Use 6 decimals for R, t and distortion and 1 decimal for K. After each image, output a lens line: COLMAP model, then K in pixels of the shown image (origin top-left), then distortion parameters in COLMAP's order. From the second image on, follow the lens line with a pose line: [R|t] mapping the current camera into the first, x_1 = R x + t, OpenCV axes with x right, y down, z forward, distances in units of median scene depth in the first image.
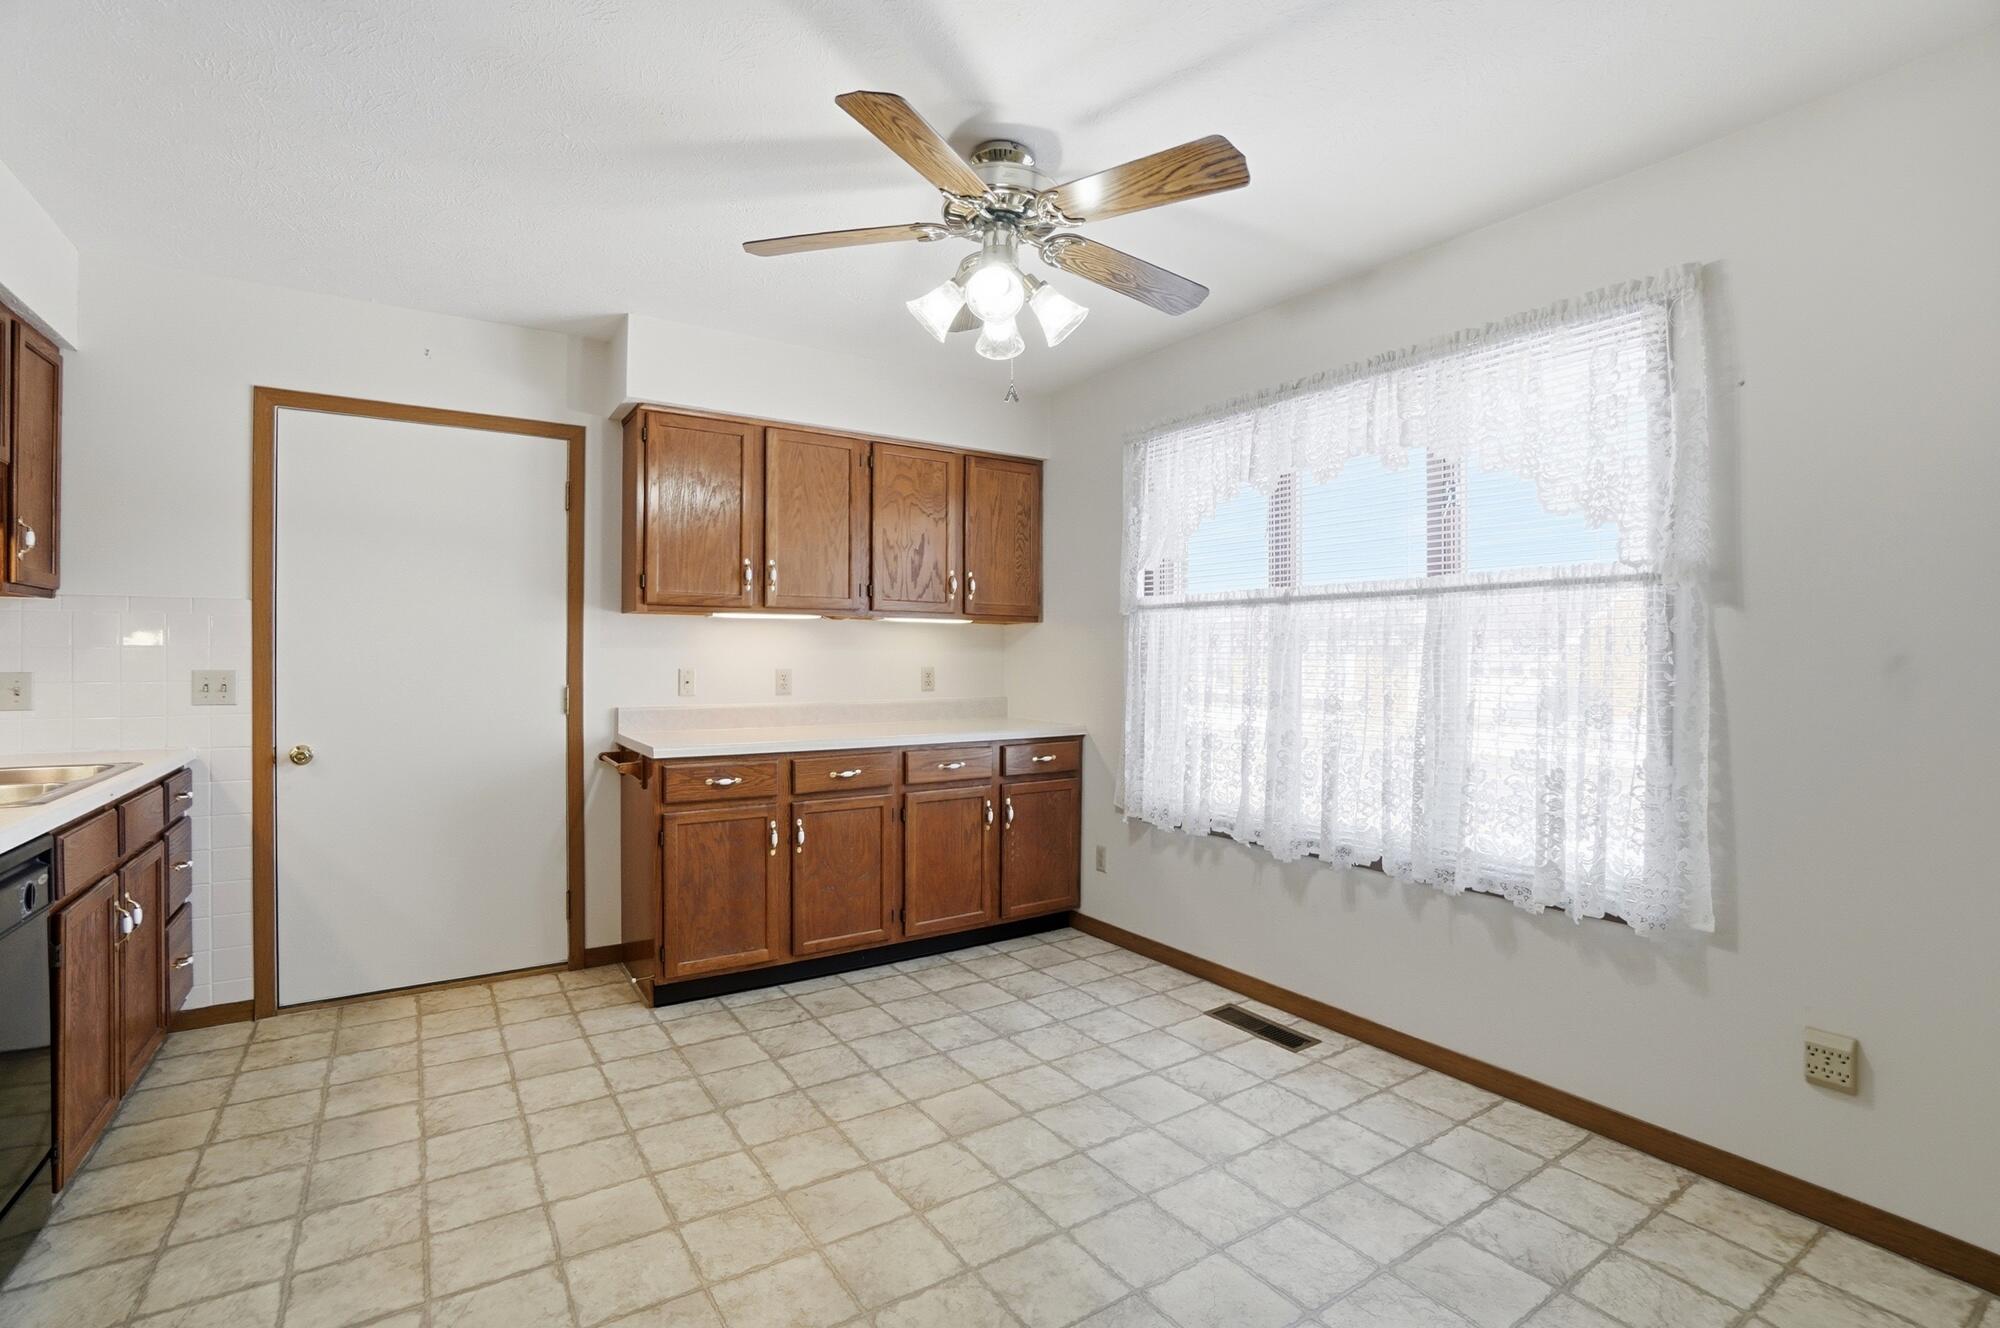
lens RADIAL K [[900.2, 0, 968.6], [0, 900.2, 660.4], [0, 0, 1]] dist [-0.046709, 0.012306]
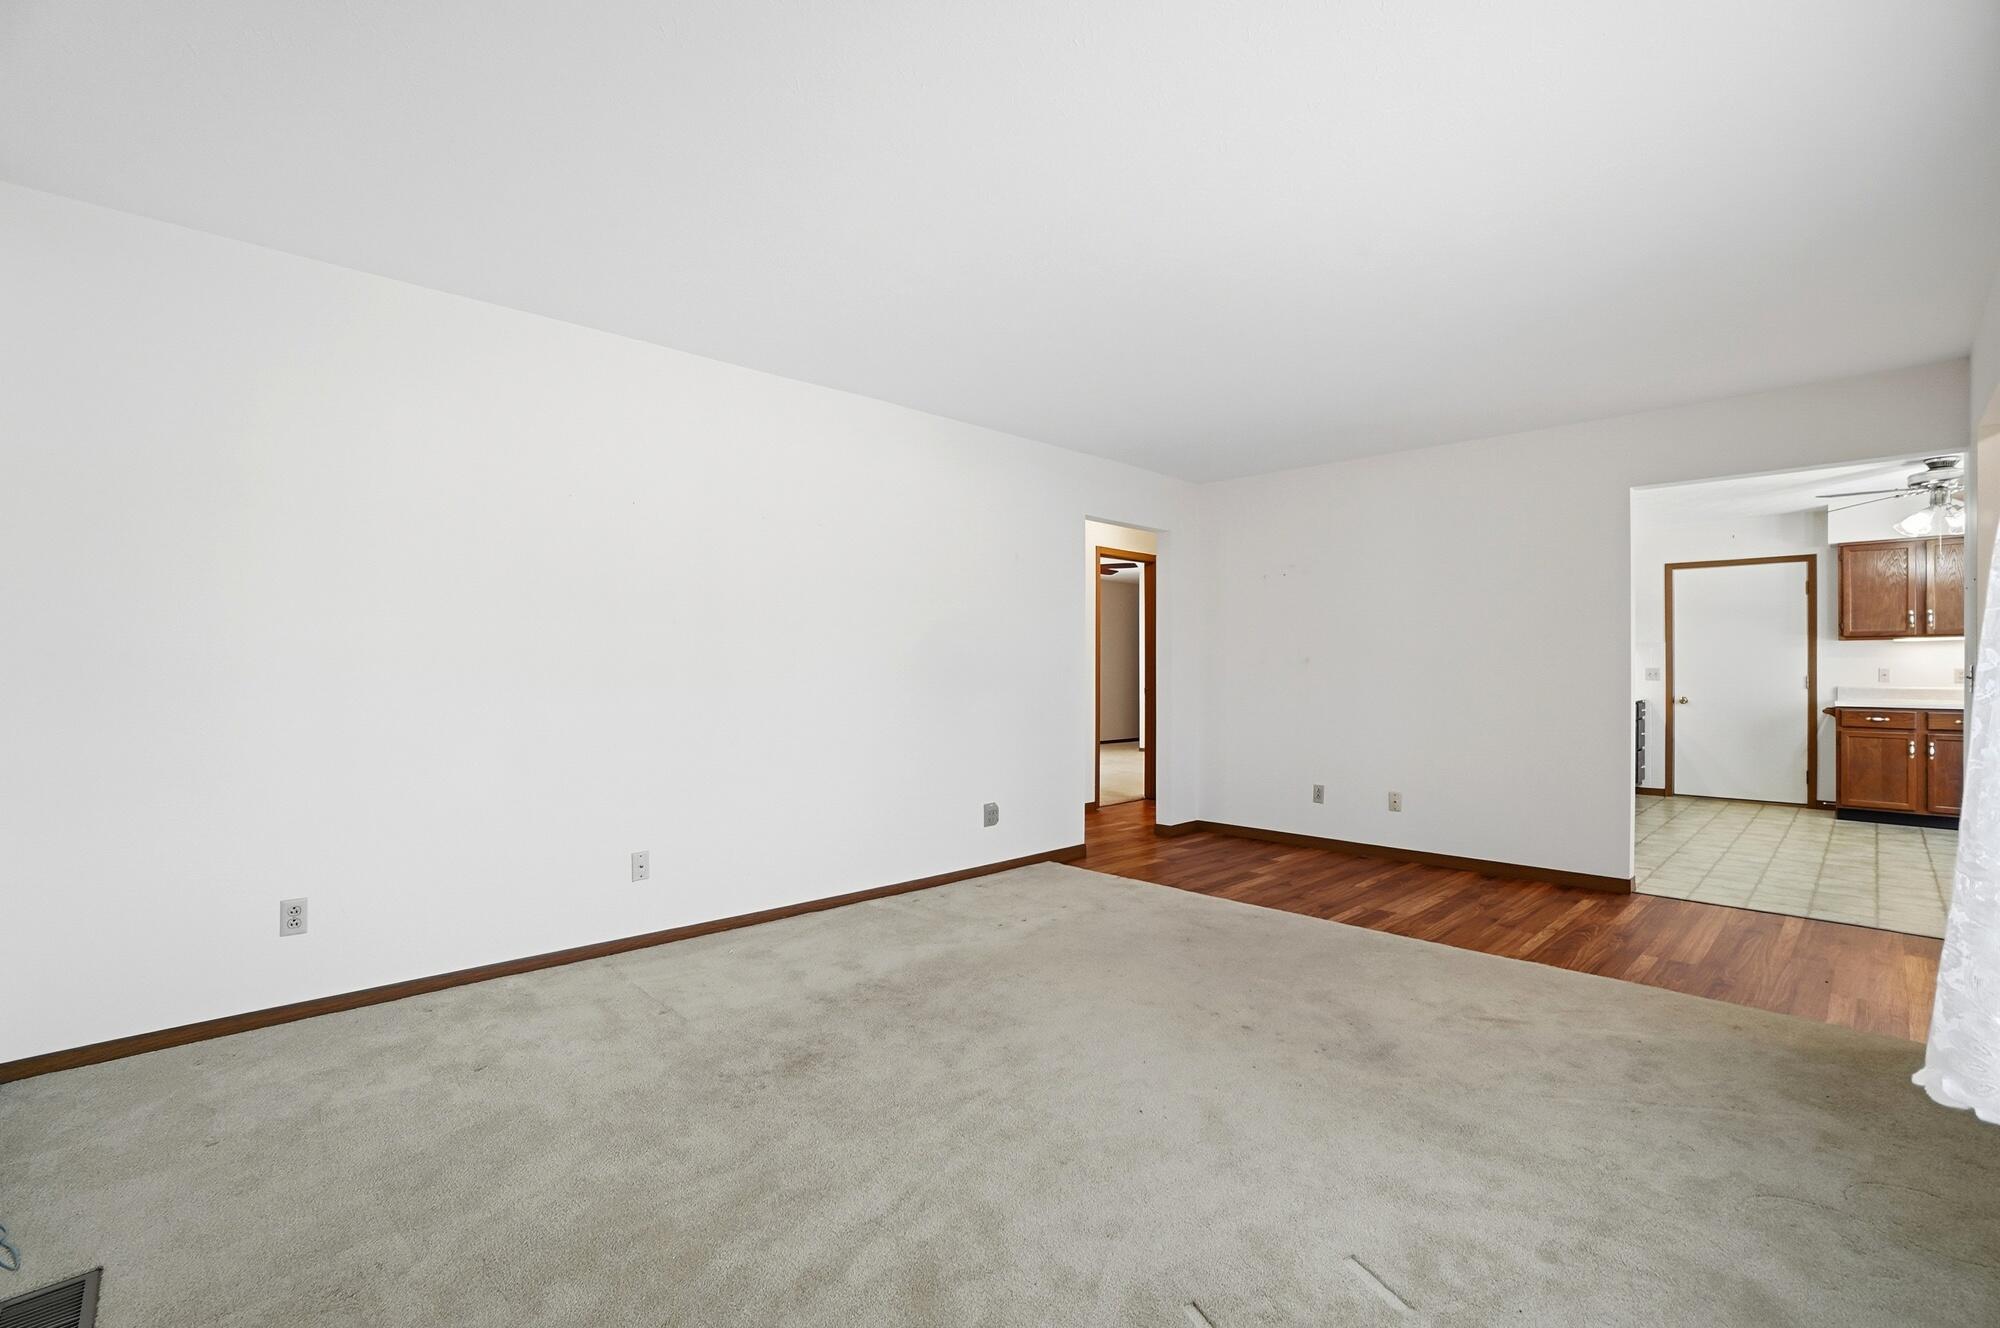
lens RADIAL K [[900.2, 0, 996.2], [0, 900.2, 668.7], [0, 0, 1]] dist [-0.046709, 0.012306]
pose [[0.230784, -0.005053, -0.972992, 1.285894], [-0.002765, 0.999979, -0.005849, 0.032887], [0.973001, 0.004040, 0.230766, -1.562035]]
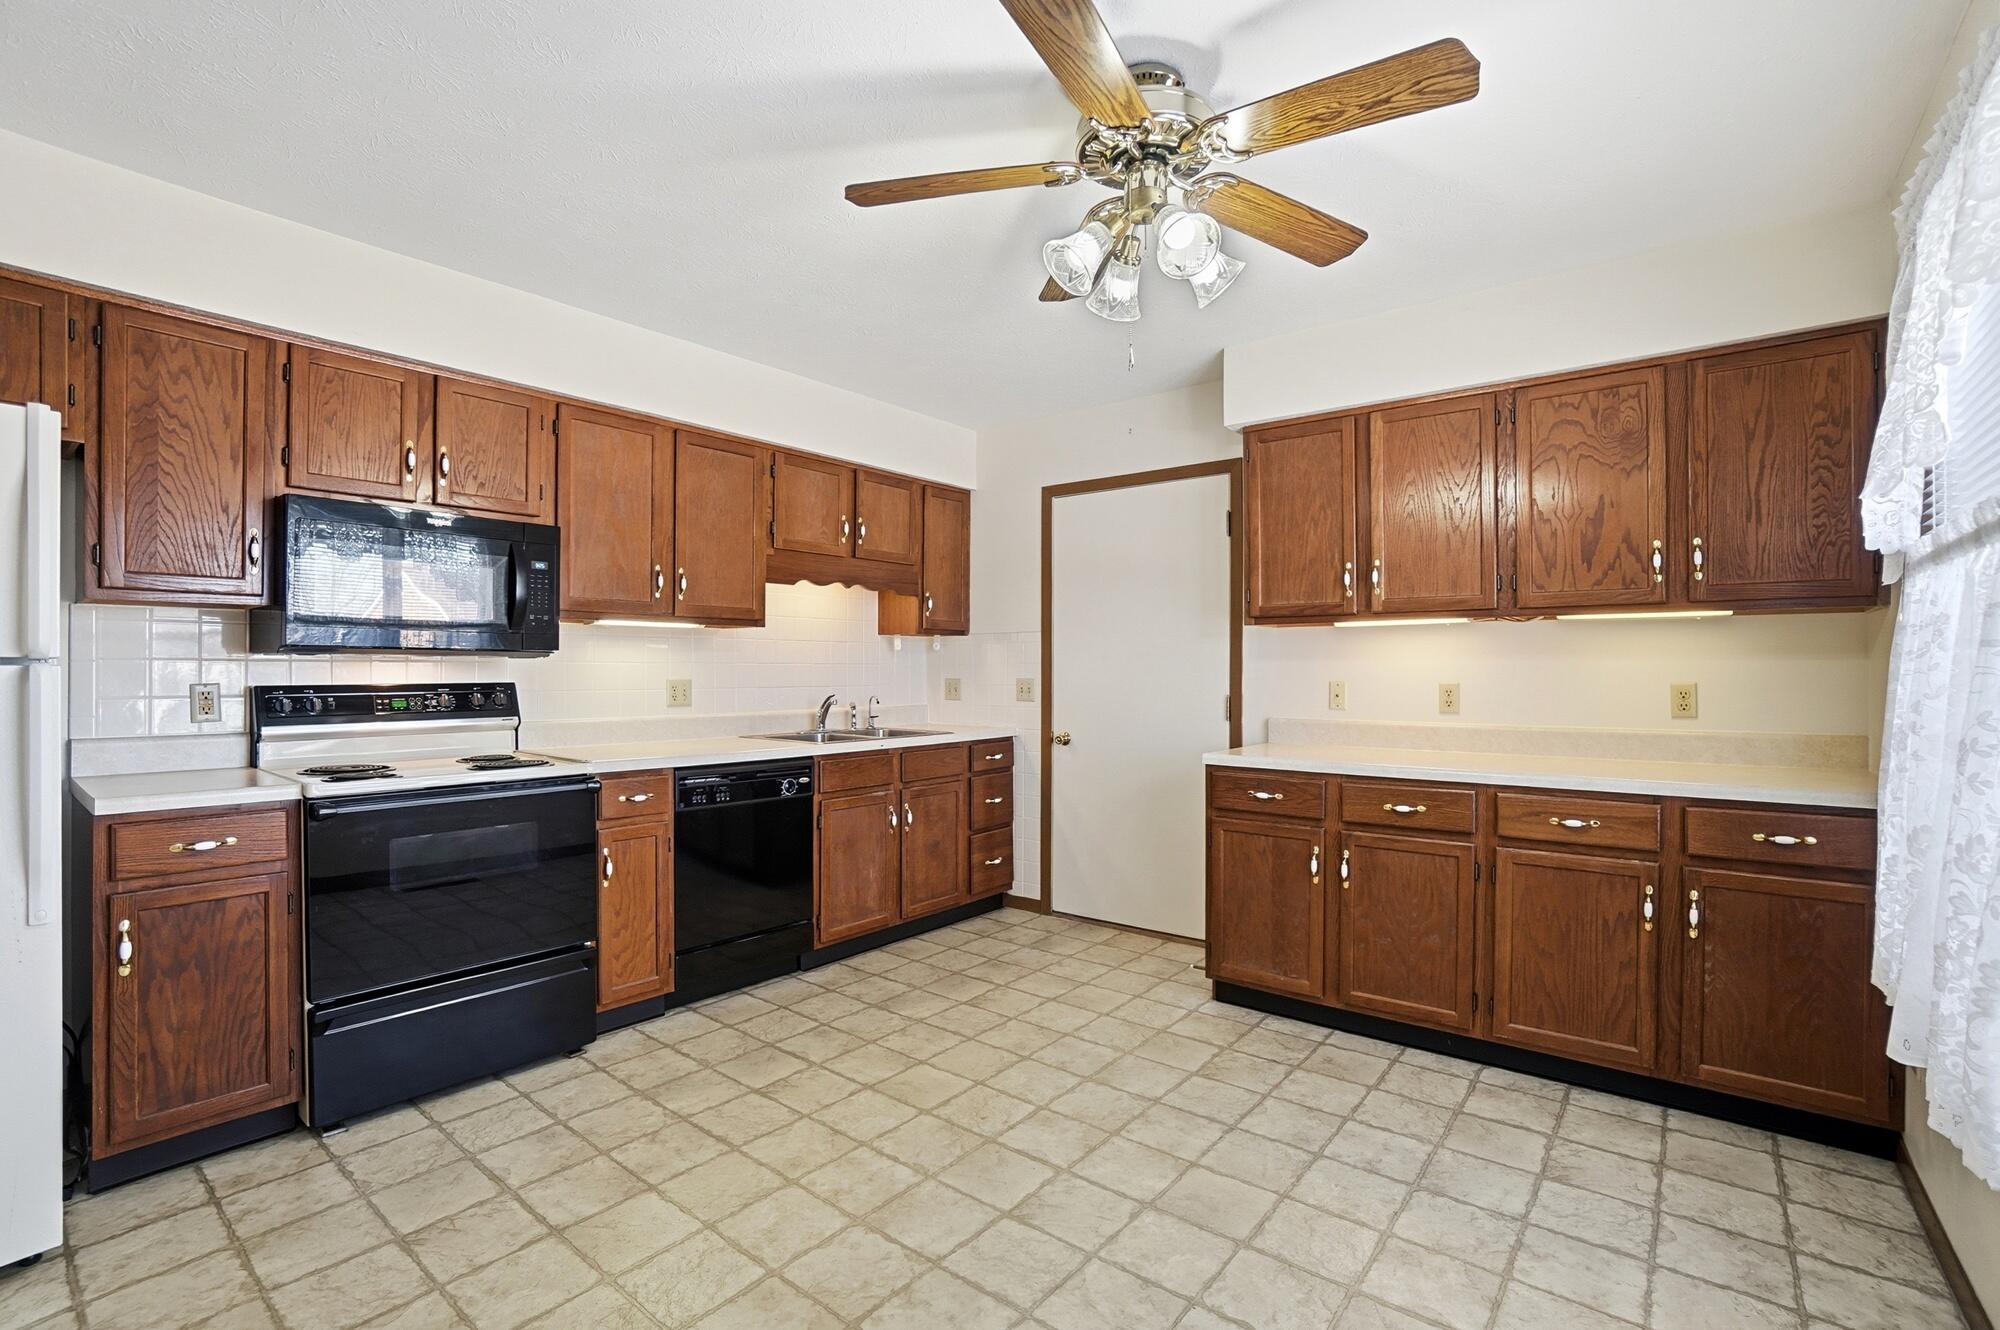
lens RADIAL K [[900.2, 0, 1017.4], [0, 900.2, 667.8], [0, 0, 1]] dist [-0.046709, 0.012306]
pose [[0.335458, -0.004305, -0.942045, 0.572412], [-0.002332, 0.999983, -0.005400, 0.001355], [0.942052, 0.004008, 0.335442, 0.421499]]
